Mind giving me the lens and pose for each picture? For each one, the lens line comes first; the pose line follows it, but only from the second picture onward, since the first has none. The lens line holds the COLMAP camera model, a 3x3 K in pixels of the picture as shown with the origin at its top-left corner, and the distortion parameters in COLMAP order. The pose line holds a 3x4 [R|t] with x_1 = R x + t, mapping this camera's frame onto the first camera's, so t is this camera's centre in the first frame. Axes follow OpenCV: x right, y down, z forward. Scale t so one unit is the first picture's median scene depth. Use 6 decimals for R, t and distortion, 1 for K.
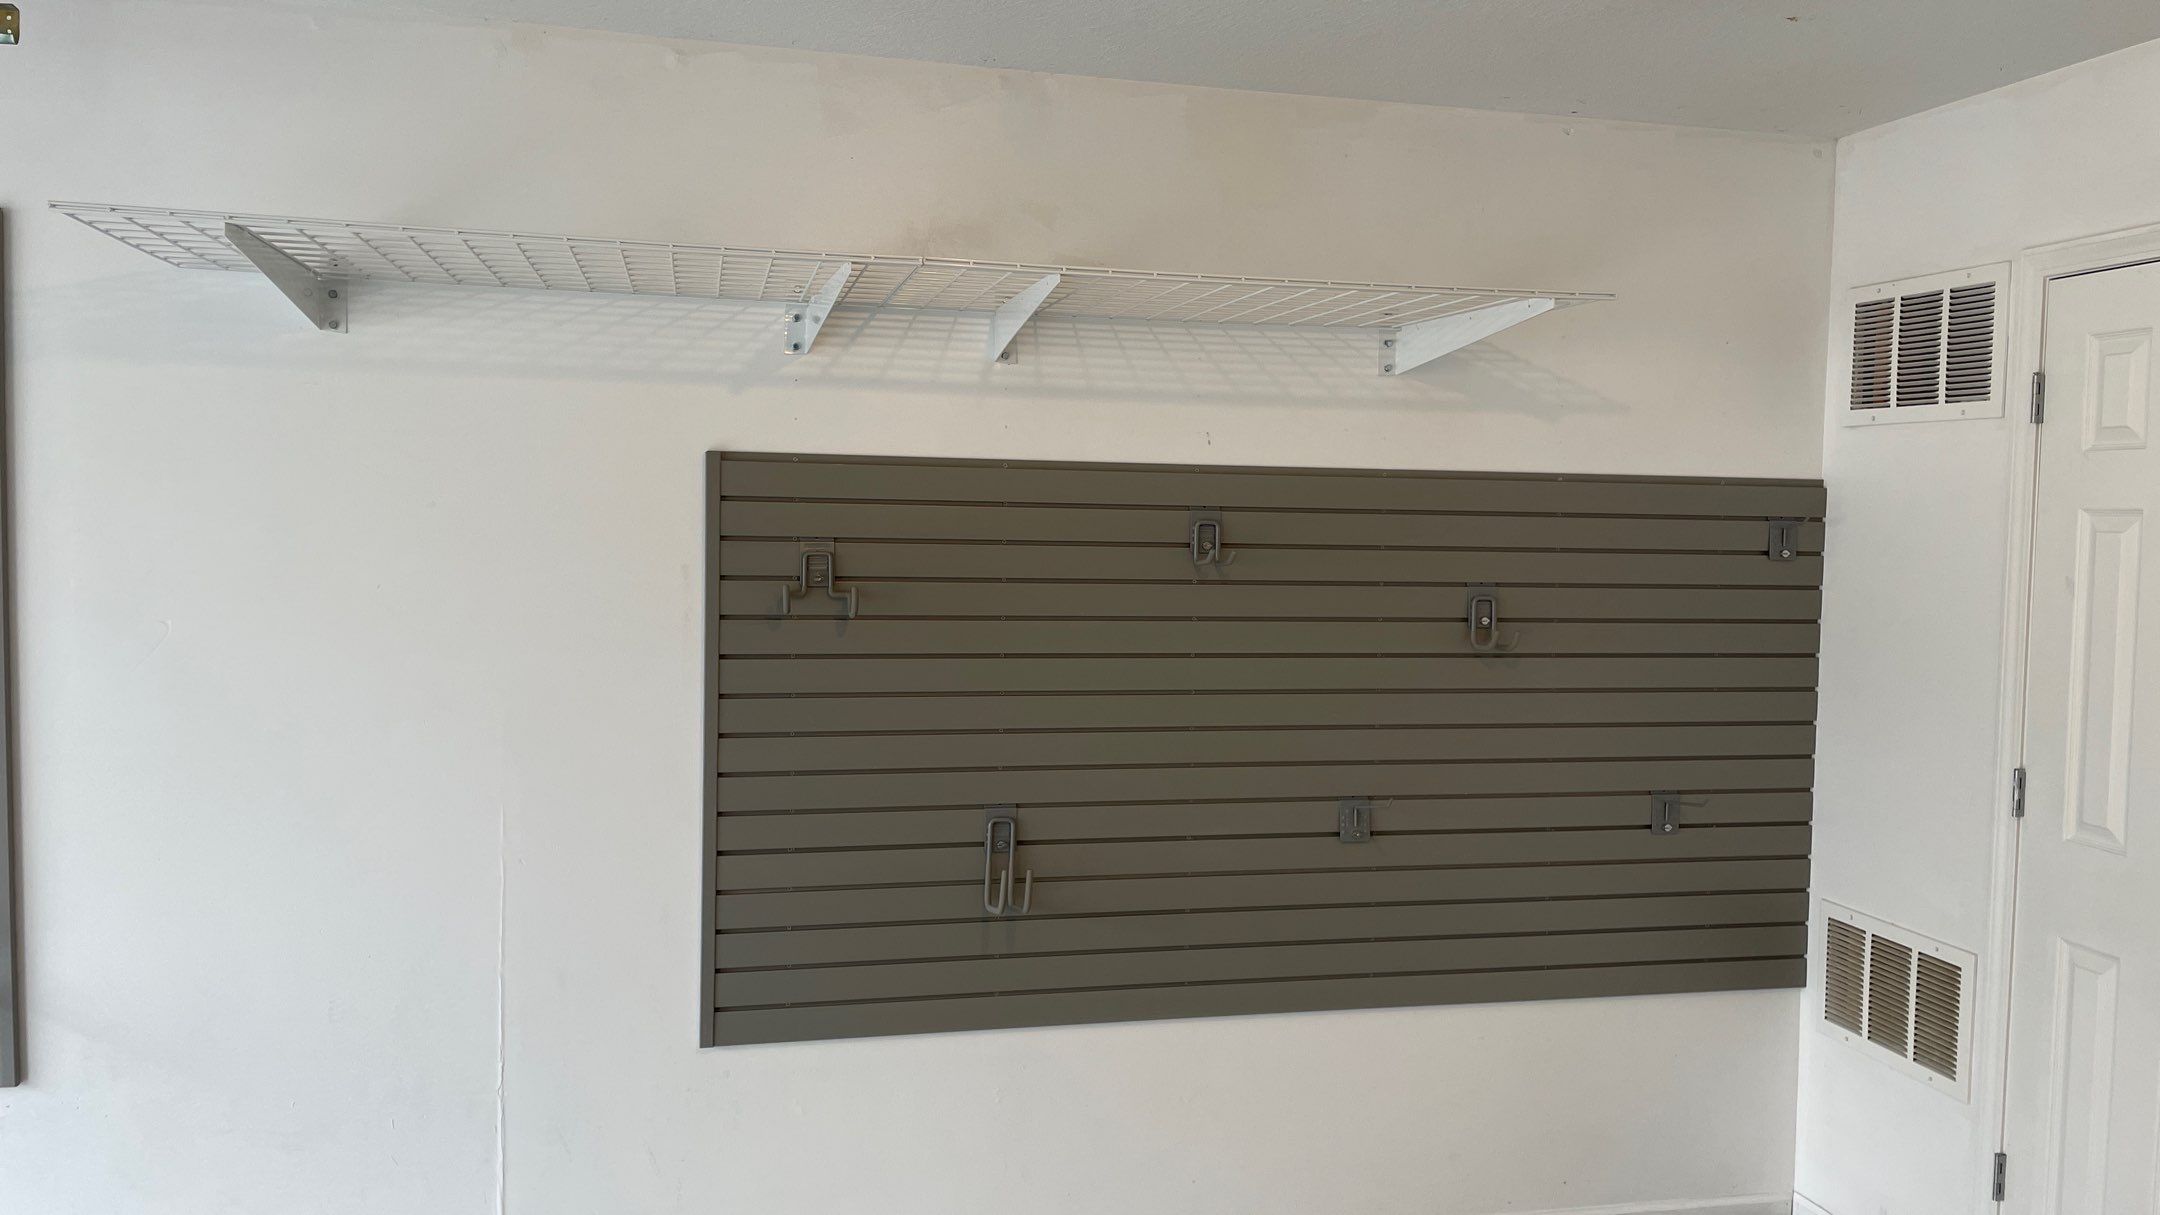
lens RADIAL K [[1733.6, 0, 1065.4], [0, 1733.6, 624.3], [0, 0, 1]] dist [0.106986, -0.094587]
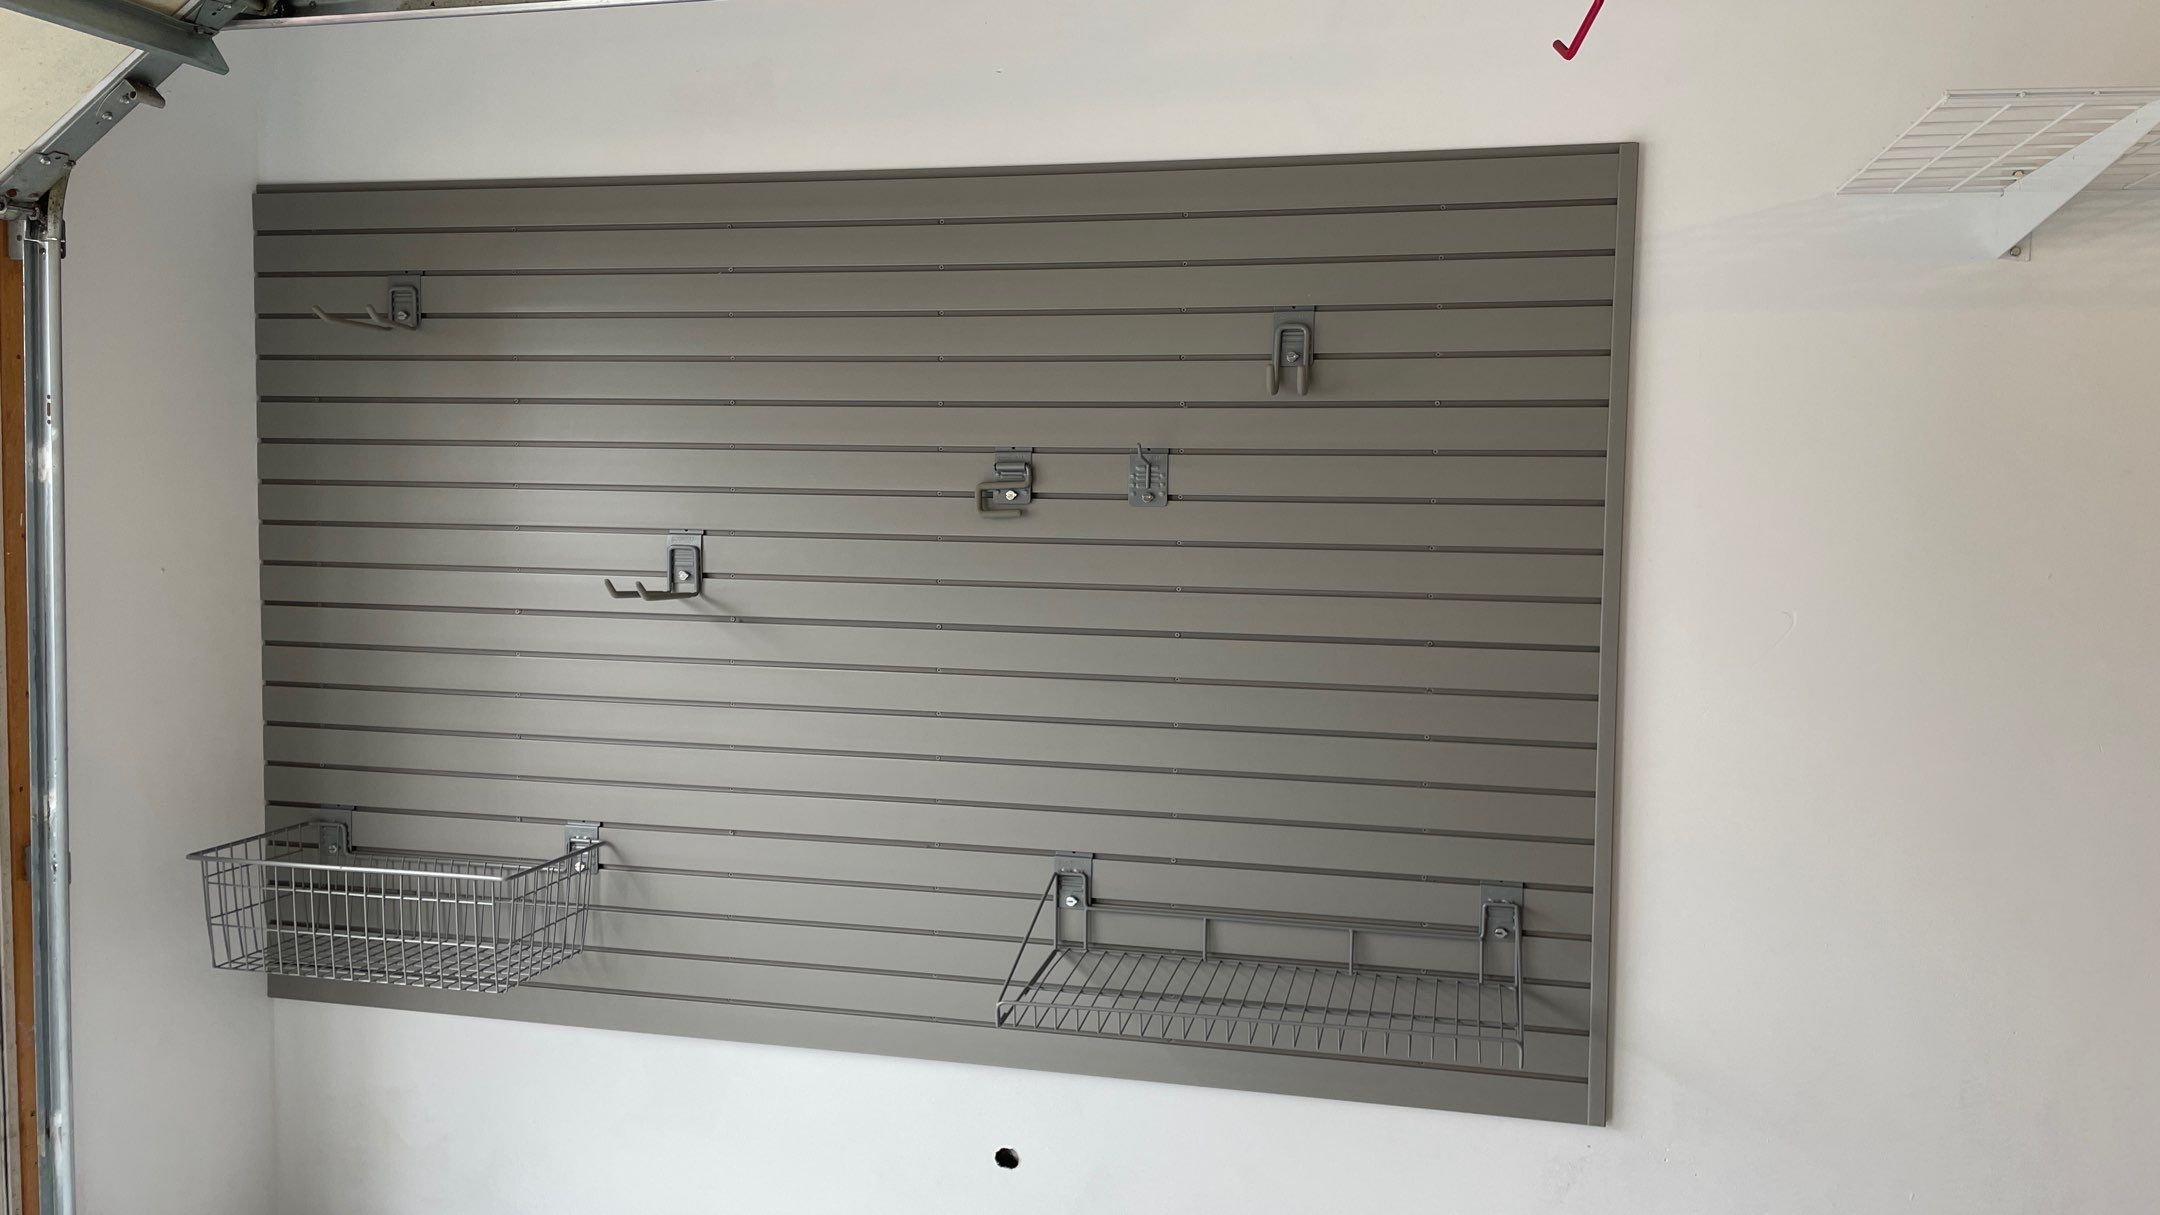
lens RADIAL K [[1733.6, 0, 1067.9], [0, 1733.6, 600.2], [0, 0, 1]] dist [0.106986, -0.094587]
pose [[0.909450, 0.029700, -0.414752, -0.416669], [-0.017123, 0.999275, 0.034009, -0.028023], [0.415461, -0.023828, 0.909299, 0.074260]]
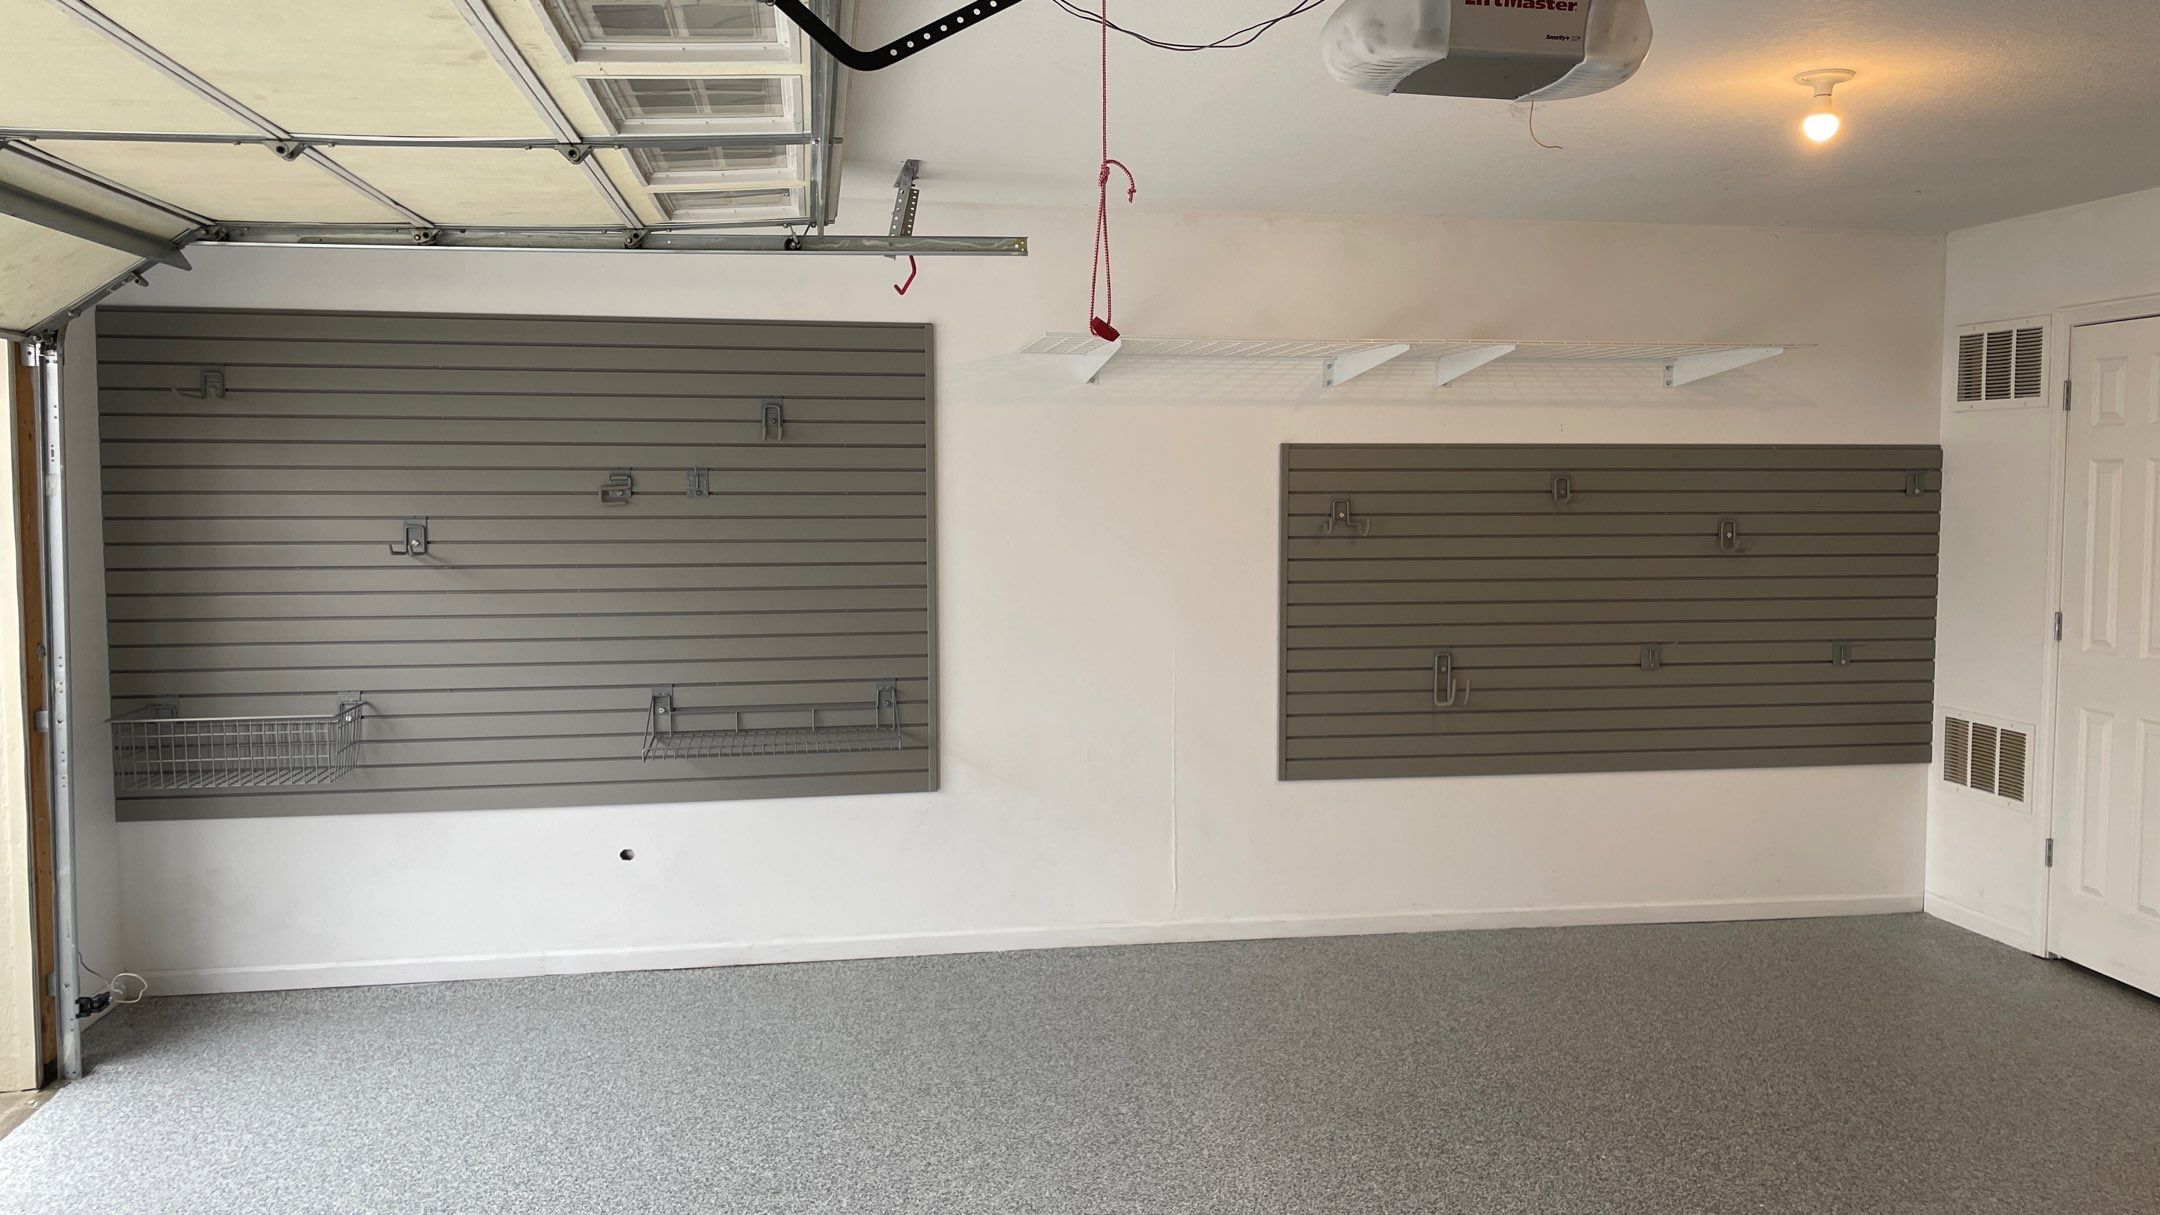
lens RADIAL K [[1733.6, 0, 1071.5], [0, 1733.6, 613.8], [0, 0, 1]] dist [0.106986, -0.094587]
pose [[0.998338, -0.013829, -0.055950, -0.300380], [0.014273, 0.999870, 0.007548, 0.053326], [0.055838, -0.008334, 0.998405, -0.722158]]
